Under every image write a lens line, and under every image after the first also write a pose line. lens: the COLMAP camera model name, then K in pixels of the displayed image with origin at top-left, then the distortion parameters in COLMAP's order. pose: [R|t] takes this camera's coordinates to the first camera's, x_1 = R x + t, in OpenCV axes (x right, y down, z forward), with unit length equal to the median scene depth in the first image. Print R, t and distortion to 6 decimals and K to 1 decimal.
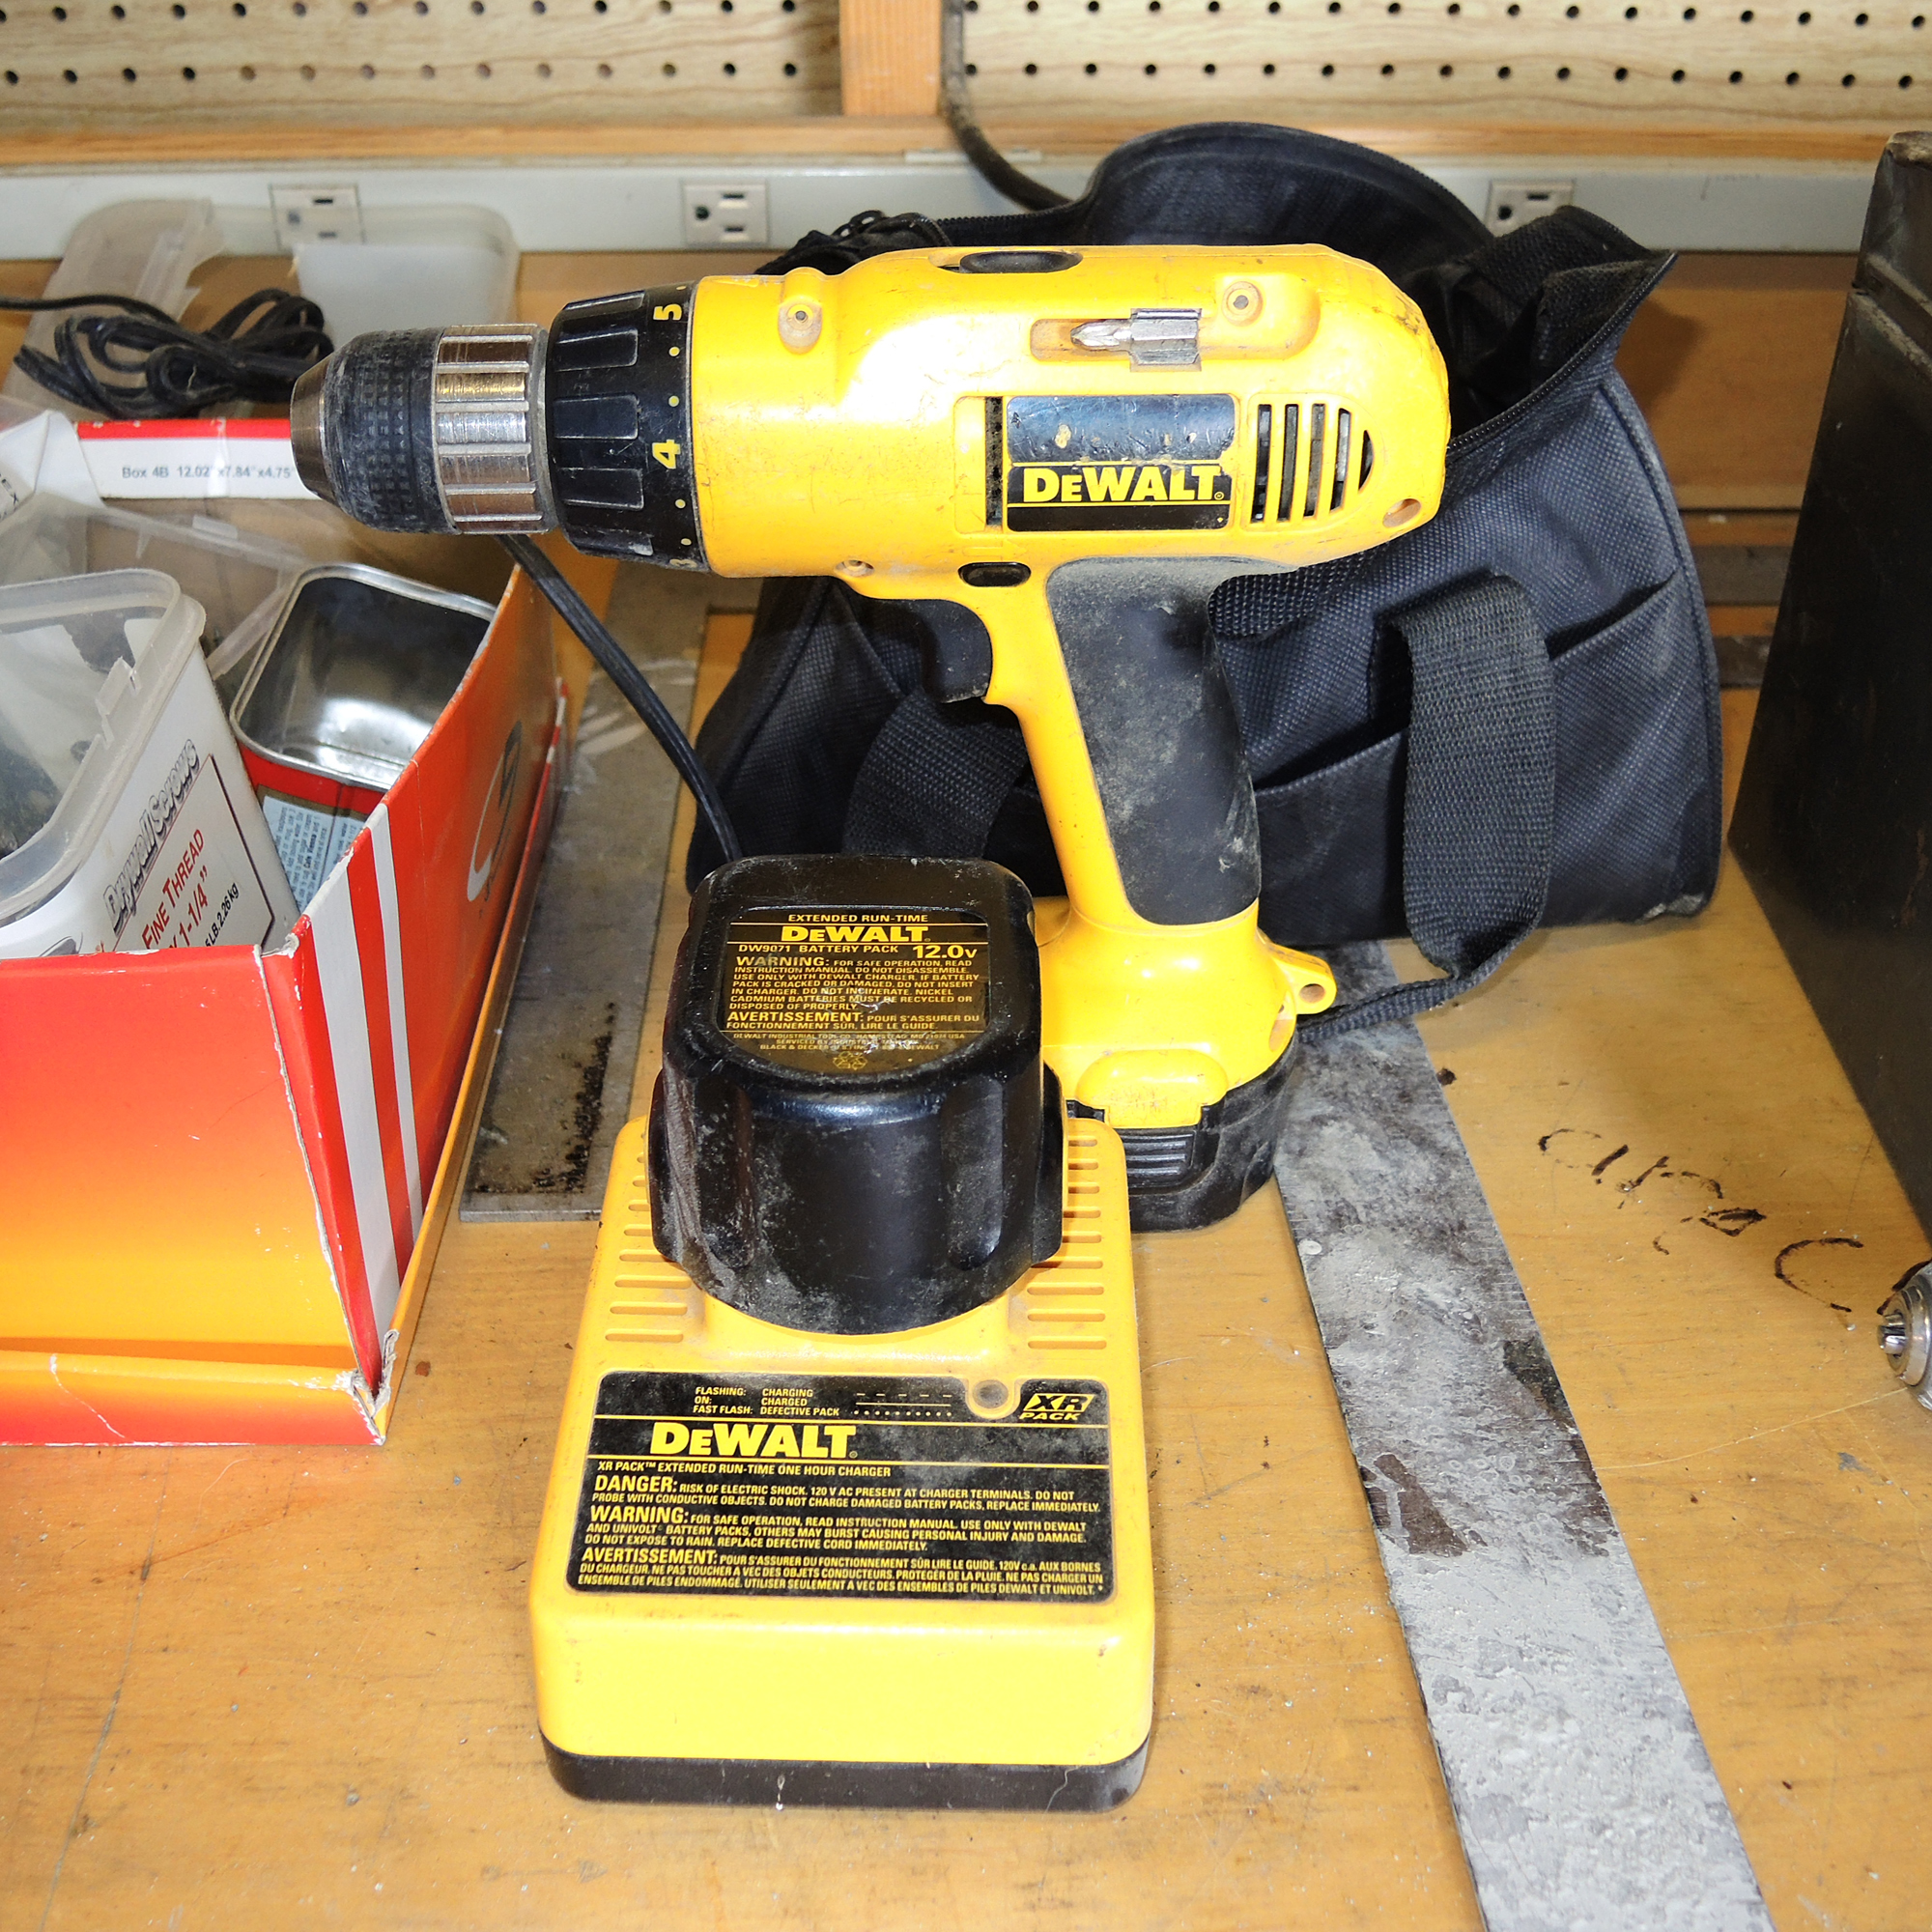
lens RADIAL K [[2150.2, 0, 959.1], [0, 2150.2, 973.3], [0, 0, 1]] dist [-0.029405, -0.065255]
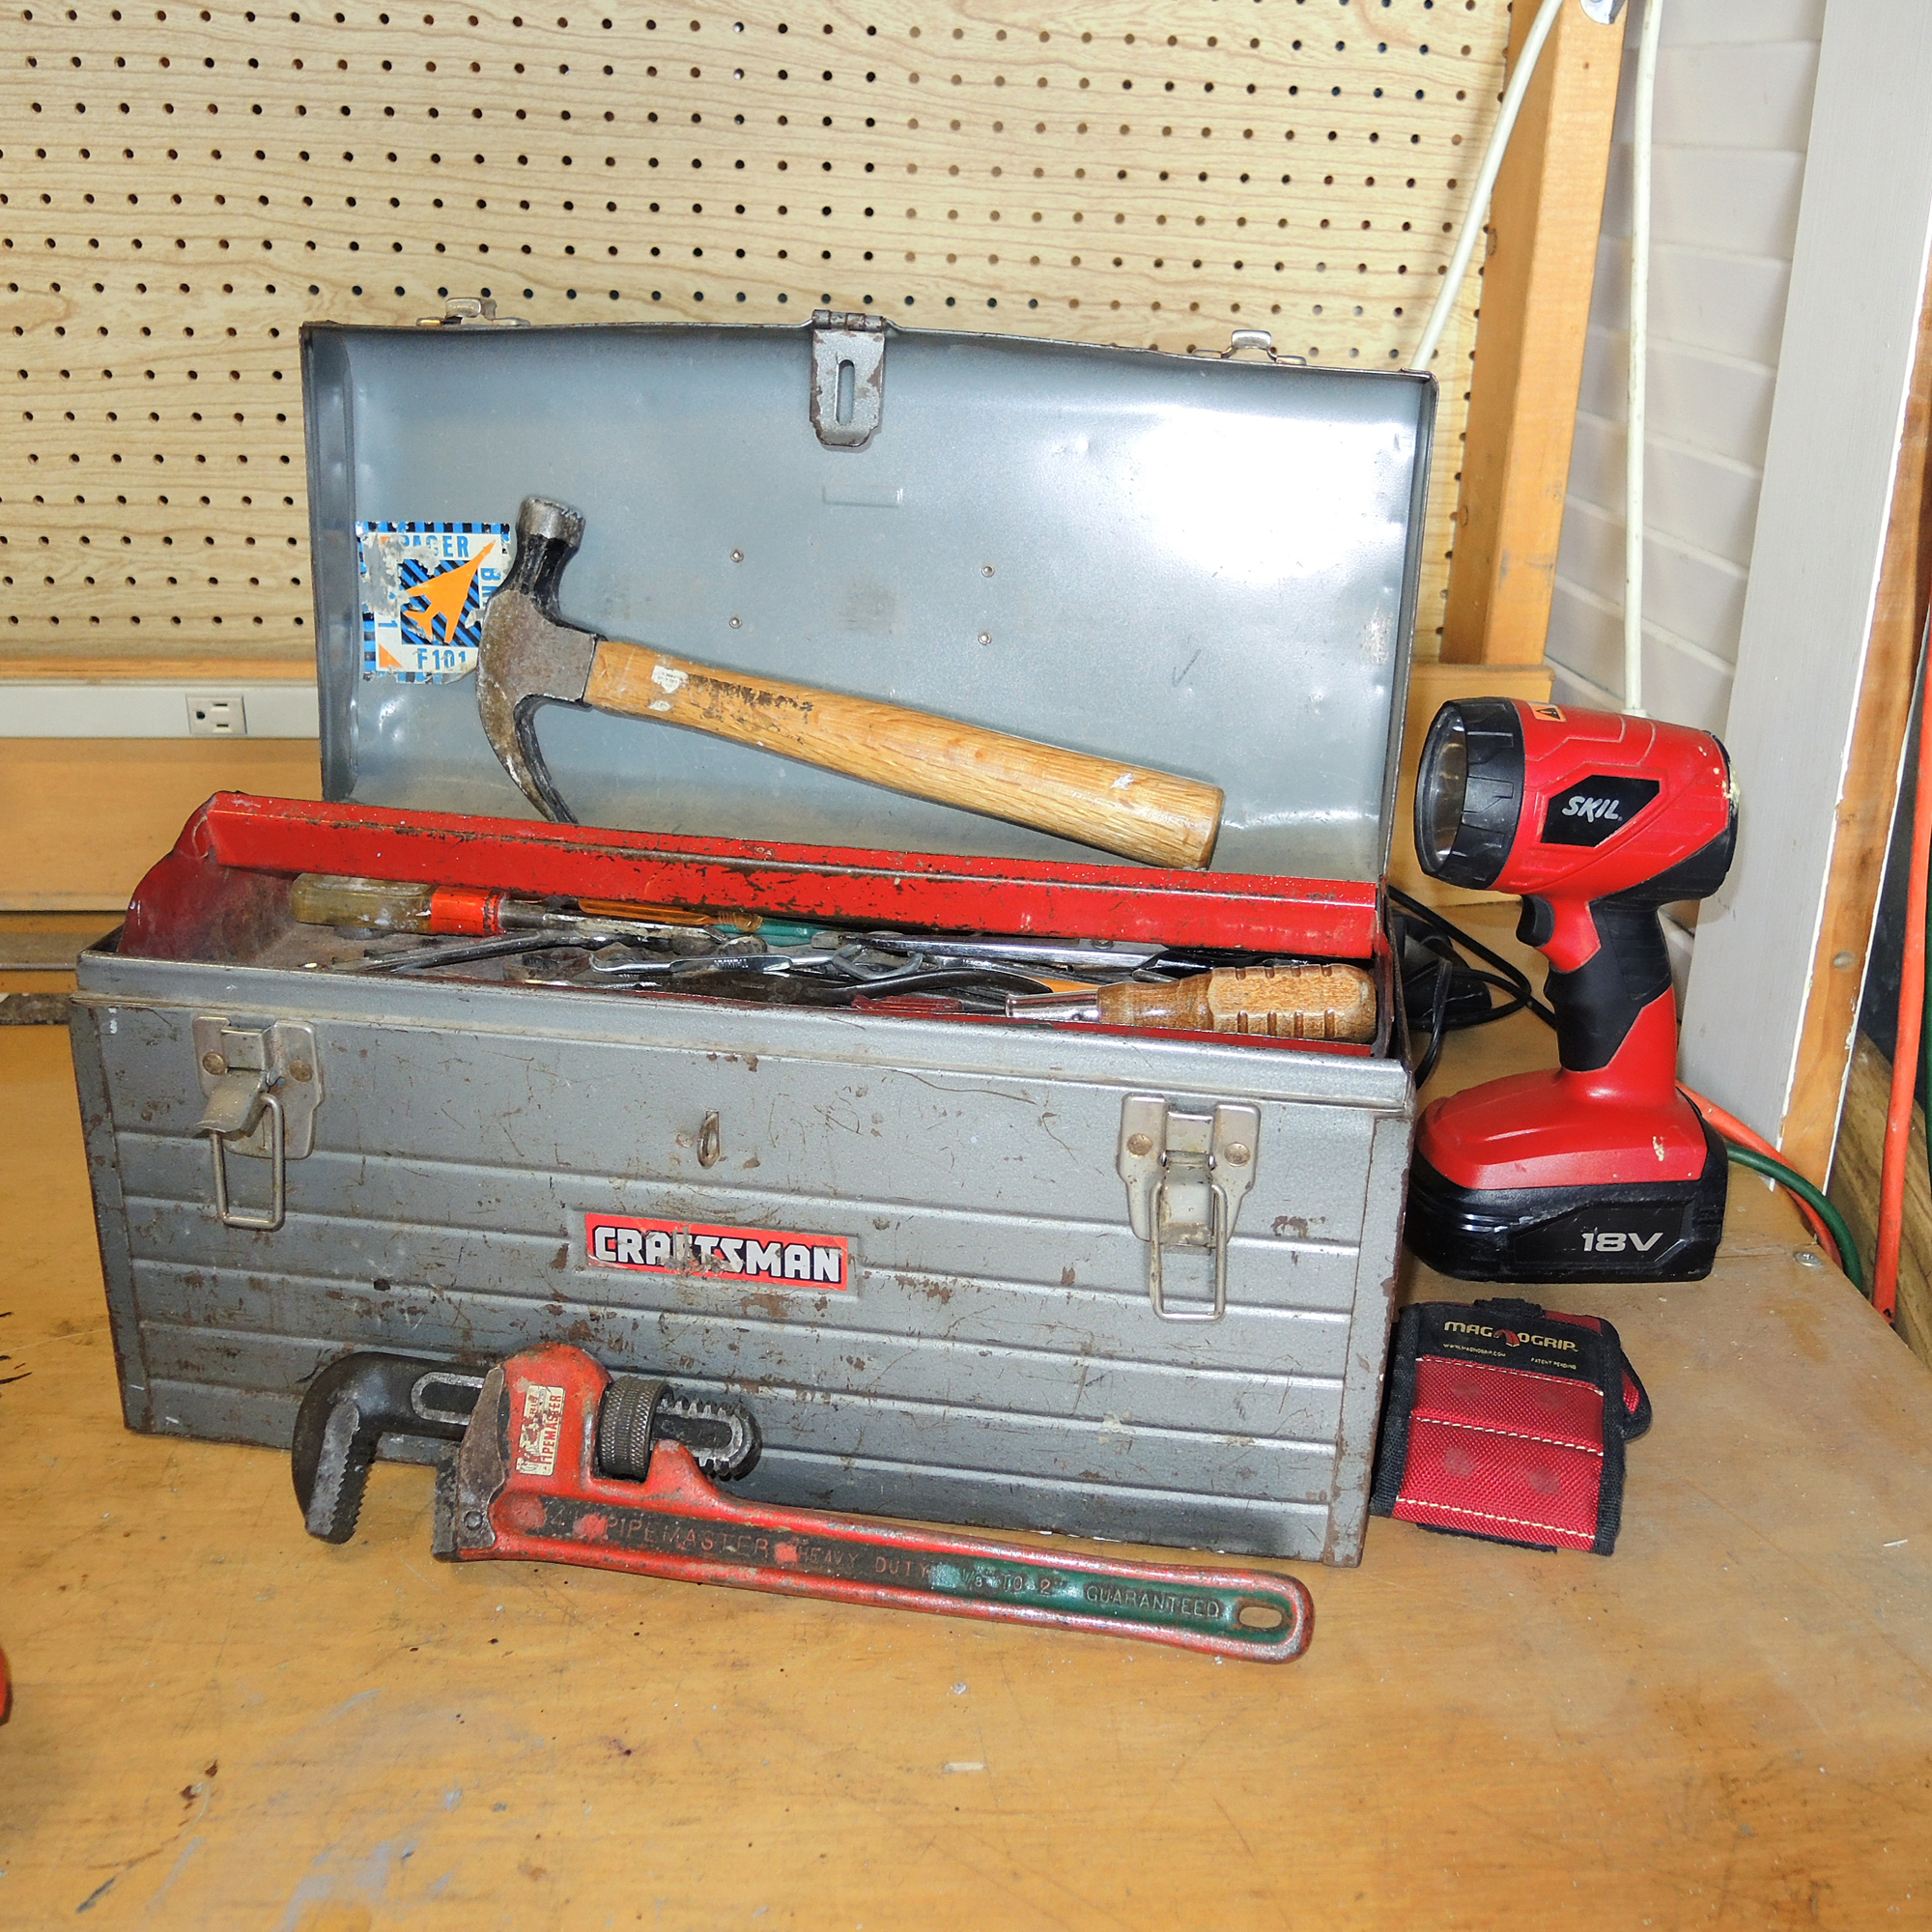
lens RADIAL K [[2152.2, 0, 960.4], [0, 2152.2, 963.7], [0, 0, 1]] dist [-0.028351, -0.071766]
pose [[0.999022, 0.004951, 0.043947, 0.983701], [0.004565, 0.976862, -0.213821, 0.196638], [-0.043989, 0.213812, 0.975884, -0.640671]]
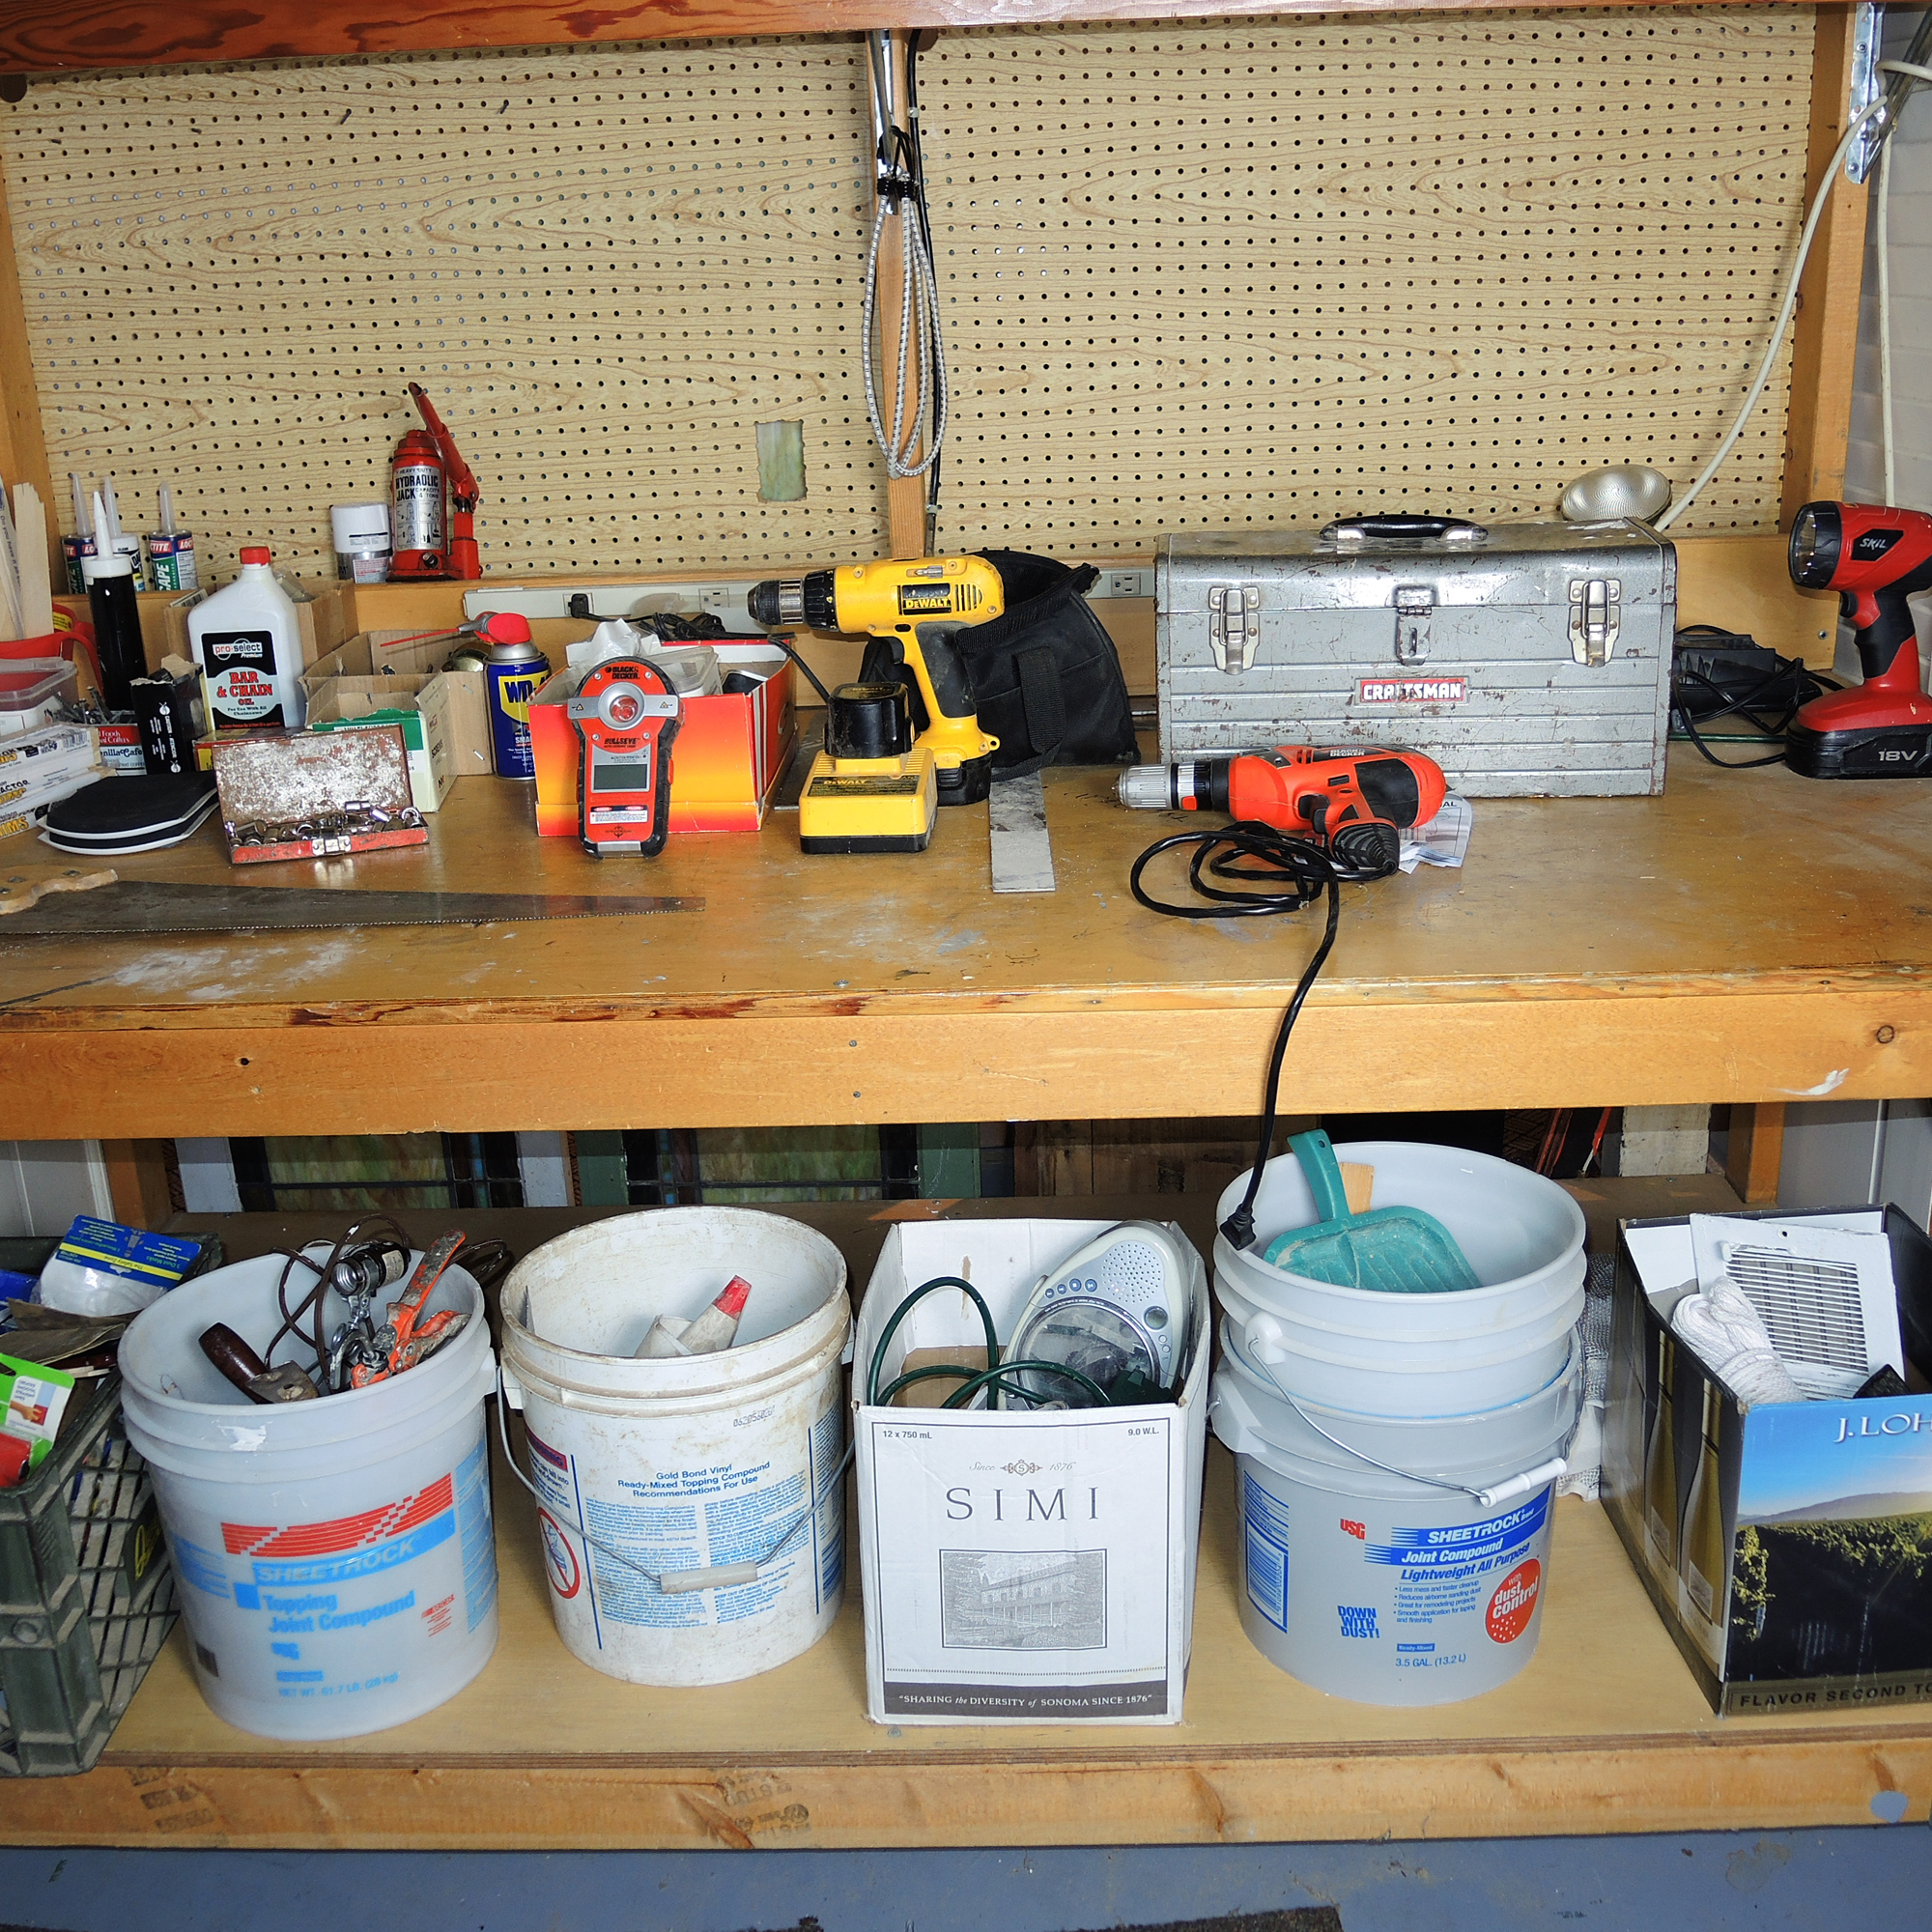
lens RADIAL K [[2150.2, 0, 959.1], [0, 2150.2, 973.3], [0, 0, 1]] dist [-0.029405, -0.065255]
pose [[0.997041, -0.023706, -0.073126, 0.325802], [0.004130, 0.966409, -0.256974, 1.217042], [0.076761, 0.255912, 0.963648, -2.282621]]
